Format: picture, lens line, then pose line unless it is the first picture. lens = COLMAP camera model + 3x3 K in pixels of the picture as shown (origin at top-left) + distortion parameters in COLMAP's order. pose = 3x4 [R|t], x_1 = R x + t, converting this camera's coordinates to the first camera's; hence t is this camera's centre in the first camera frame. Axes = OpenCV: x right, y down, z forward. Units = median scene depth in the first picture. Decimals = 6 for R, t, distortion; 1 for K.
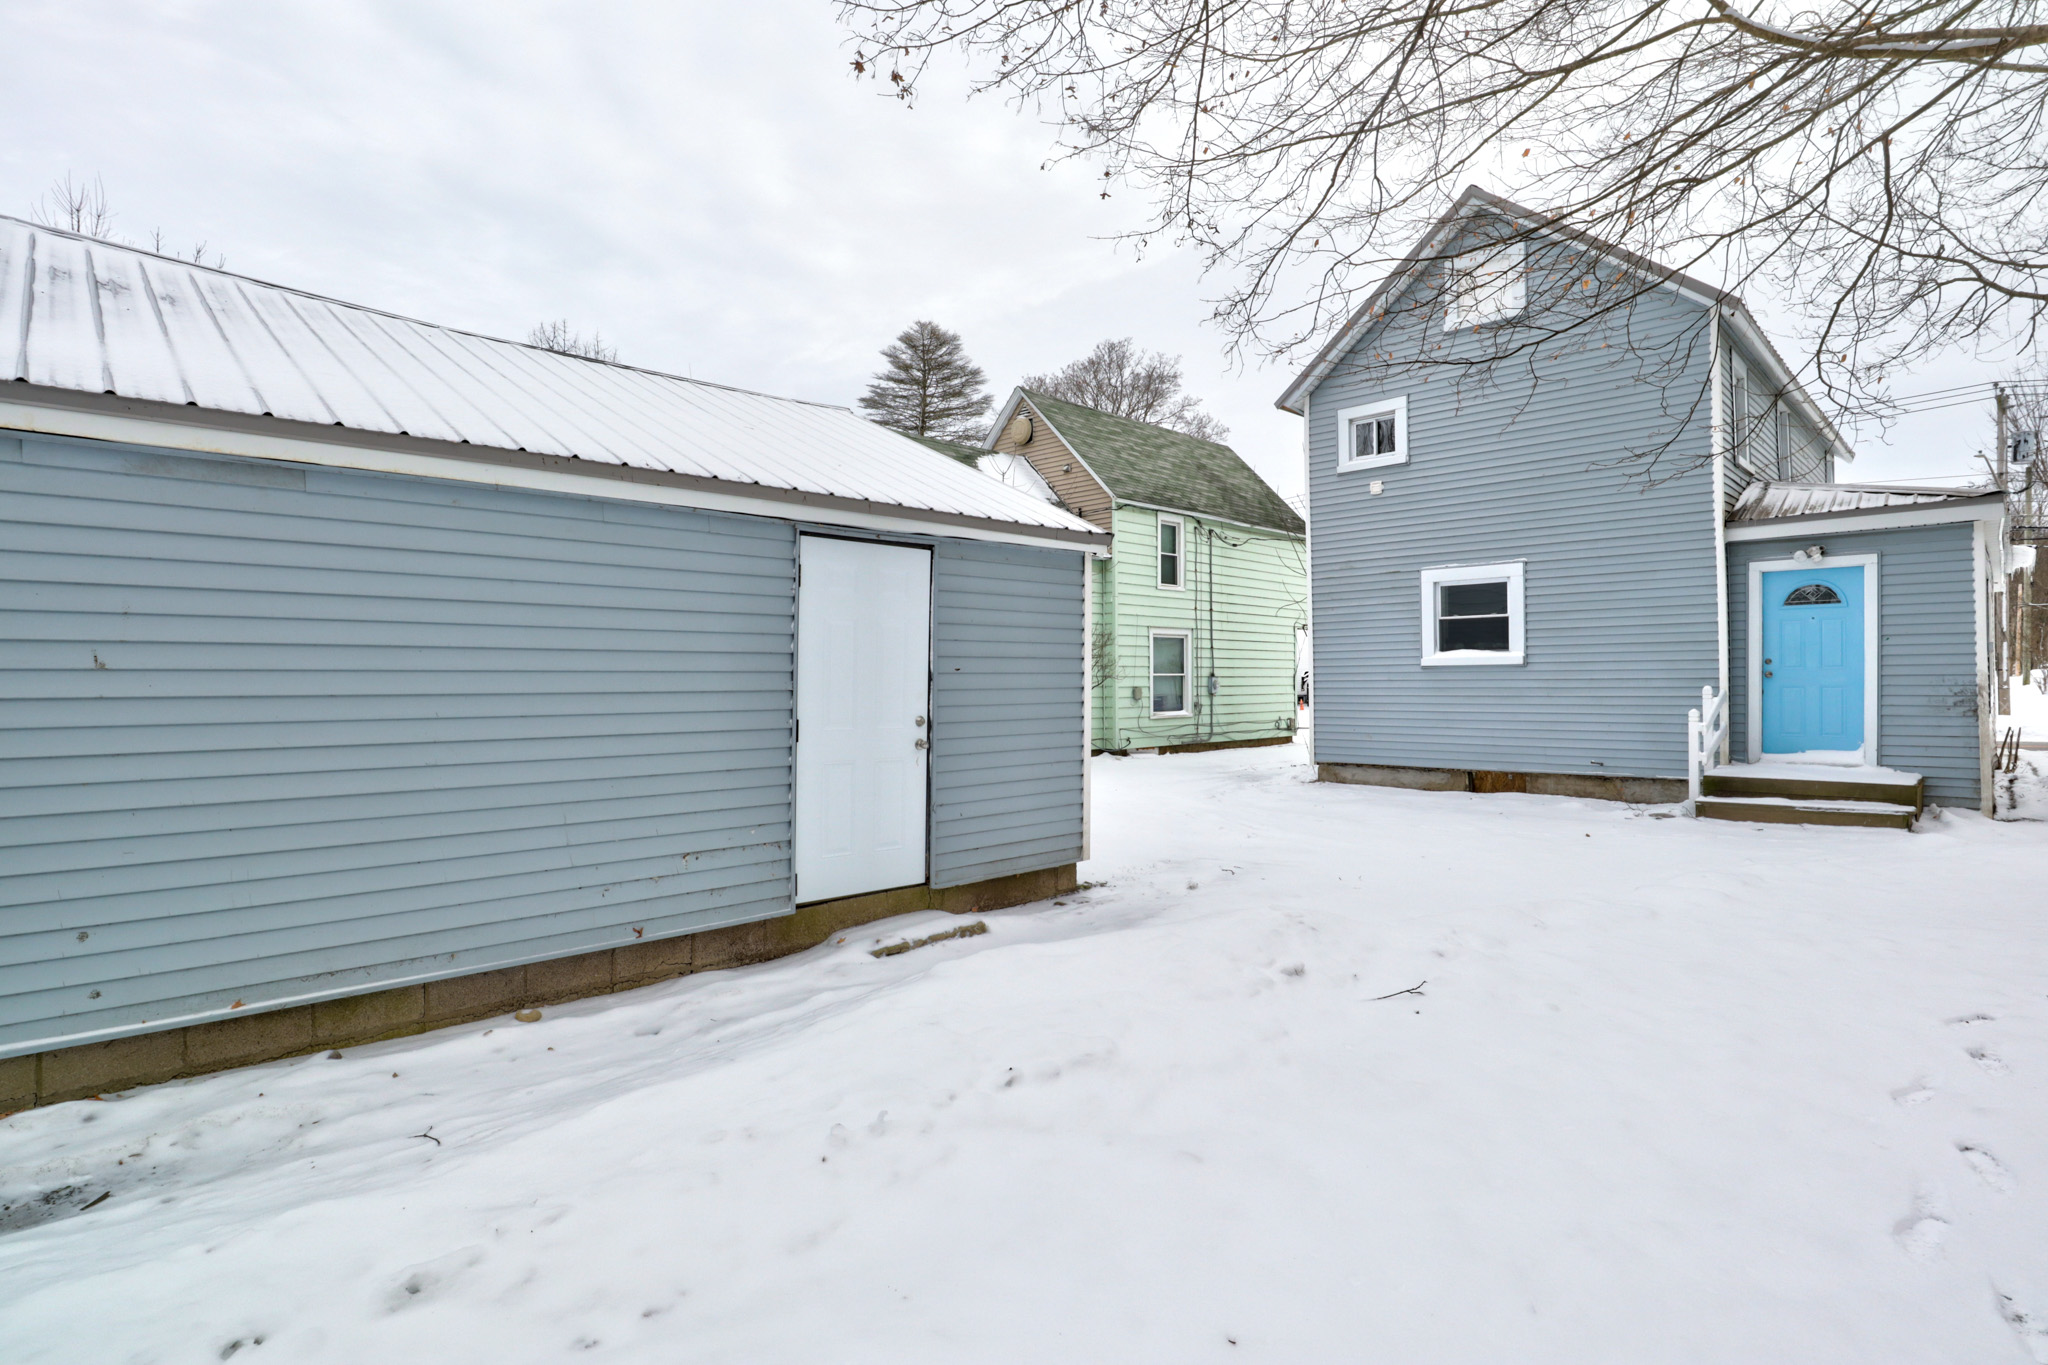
lens RADIAL K [[1031.4, 0, 1042.6], [0, 1031.4, 686.1], [0, 0, 1]] dist [-0.042311, 0.011286]
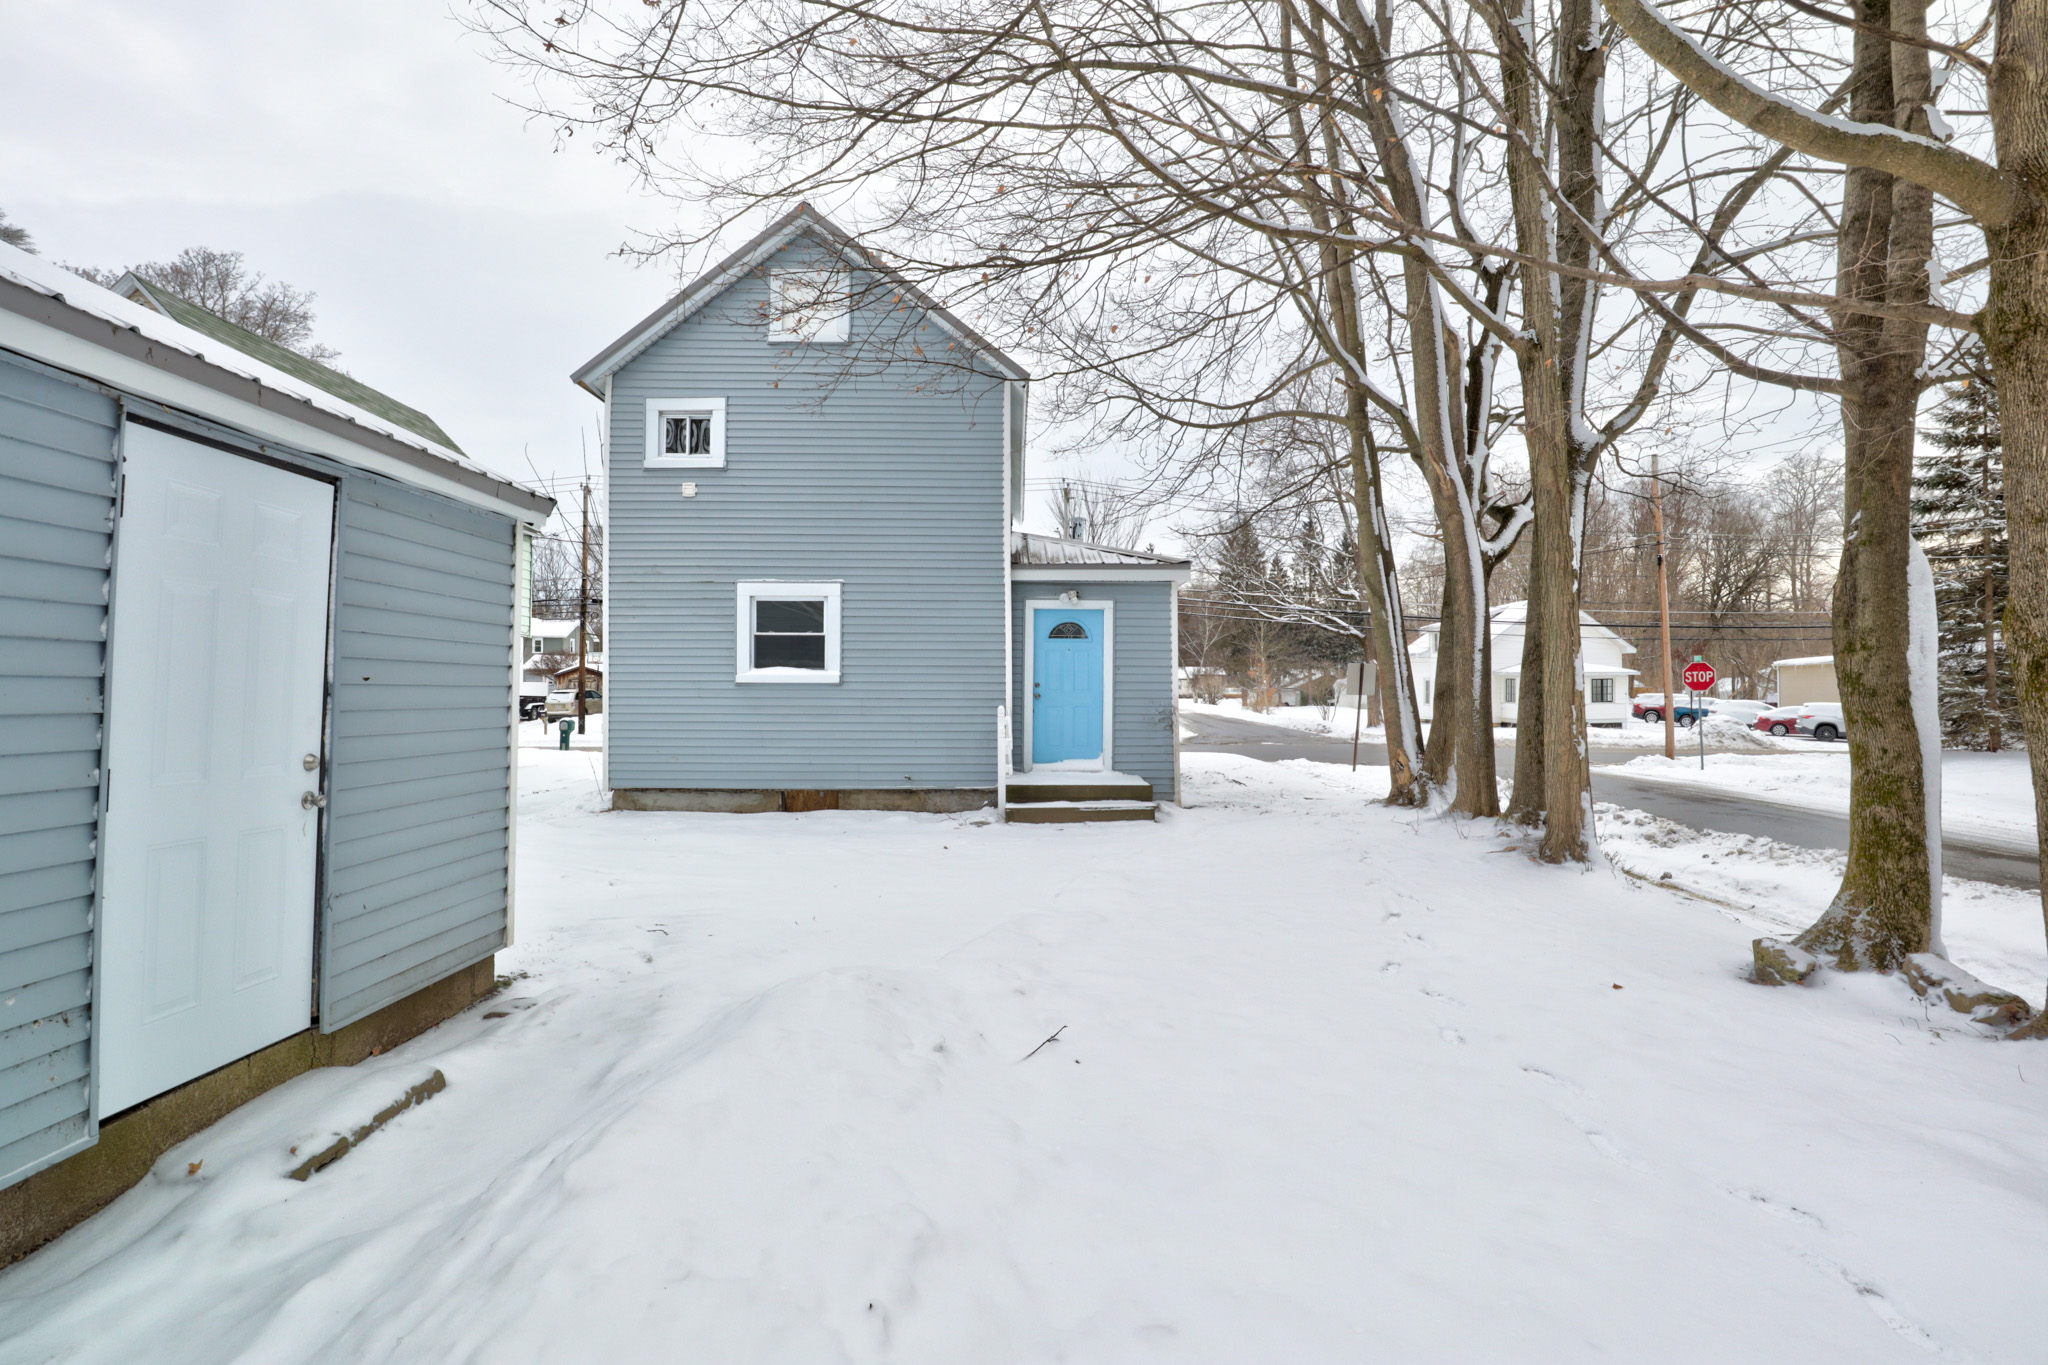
lens RADIAL K [[1031.4, 0, 1042.5], [0, 1031.4, 683.4], [0, 0, 1]] dist [-0.042311, 0.011286]
pose [[0.699880, 0.019555, 0.713993, -0.115343], [-0.007493, 0.999771, -0.020037, -0.001858], [-0.714221, 0.008674, 0.699866, 0.129233]]
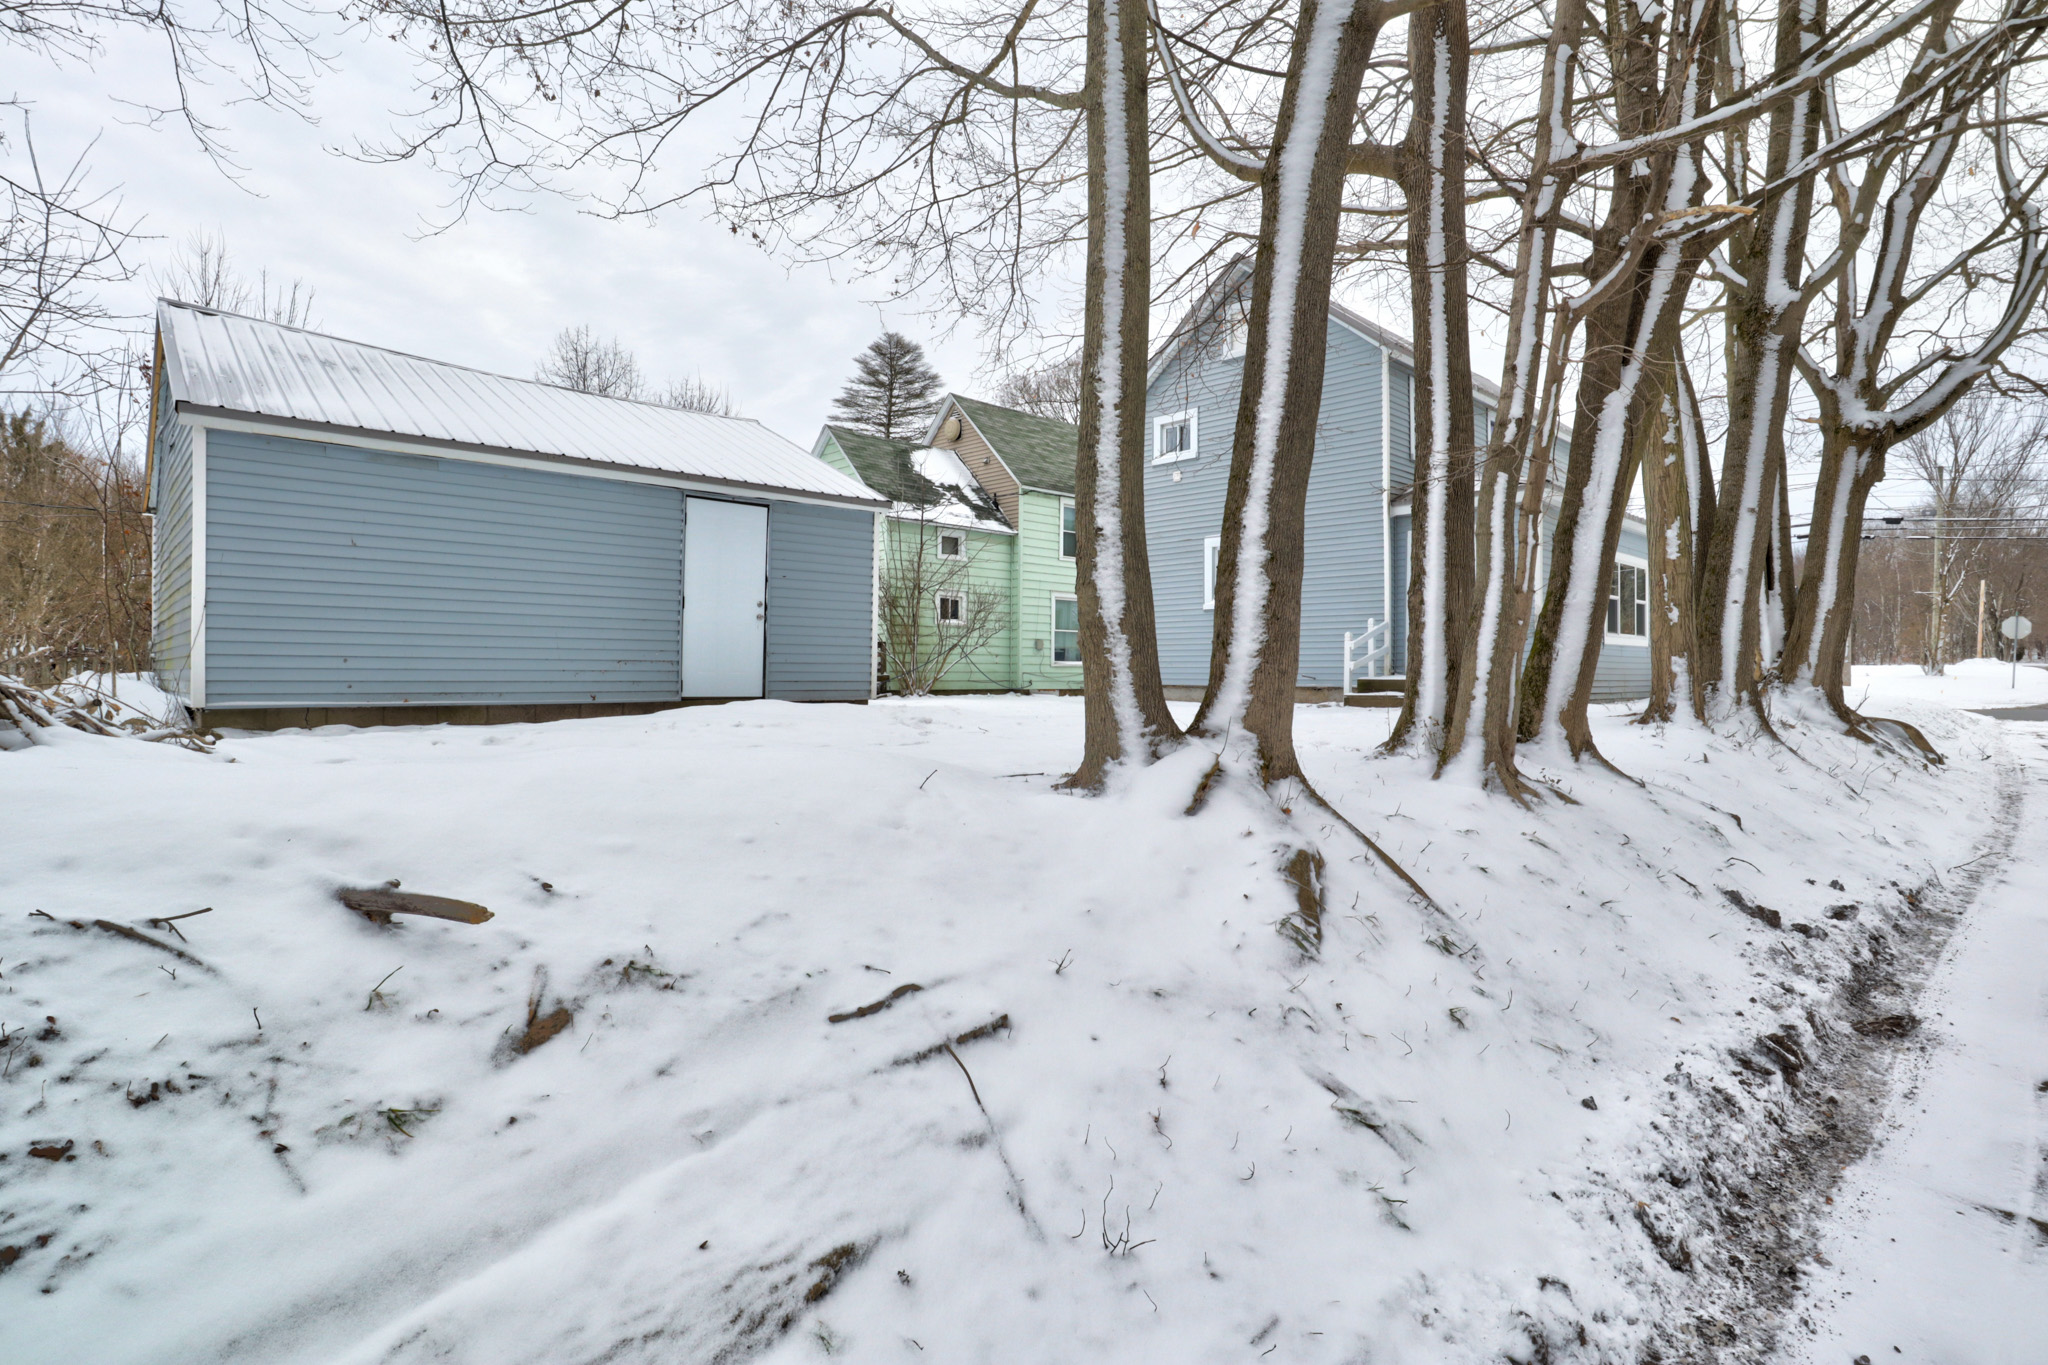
lens RADIAL K [[1031.4, 0, 1036.5], [0, 1031.4, 677.0], [0, 0, 1]] dist [-0.042311, 0.011286]
pose [[0.999570, 0.013257, -0.026148, 0.190941], [-0.013269, 0.999912, -0.000300, 0.072527], [0.026142, 0.000647, 0.999658, -0.354984]]
